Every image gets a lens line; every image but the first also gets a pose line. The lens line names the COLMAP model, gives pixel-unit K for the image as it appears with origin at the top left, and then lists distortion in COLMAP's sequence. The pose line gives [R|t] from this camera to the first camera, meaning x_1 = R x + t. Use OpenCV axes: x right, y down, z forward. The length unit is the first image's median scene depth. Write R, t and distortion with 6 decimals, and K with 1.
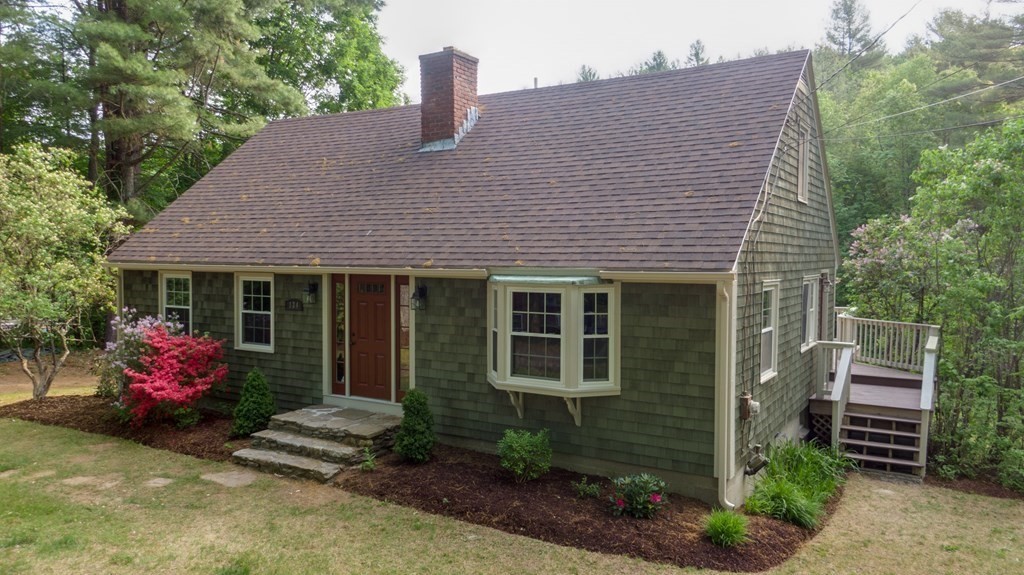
lens RADIAL K [[746.8, 0, 512.7], [0, 746.8, 286.2], [0, 0, 1]] dist [0.011565, -0.000533]
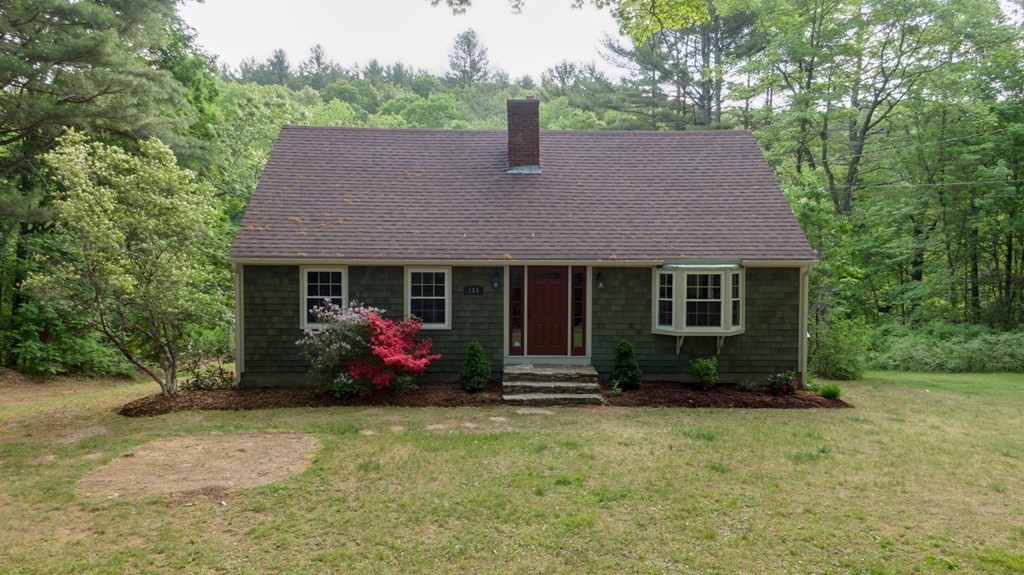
lens RADIAL K [[746.8, 0, 512.4], [0, 746.8, 289.5], [0, 0, 1]] dist [0.011565, -0.000533]
pose [[0.840553, -0.025915, 0.541109, -1.086785], [0.022062, 0.999664, 0.013606, 0.009013], [-0.541280, 0.000501, 0.840842, -0.138834]]
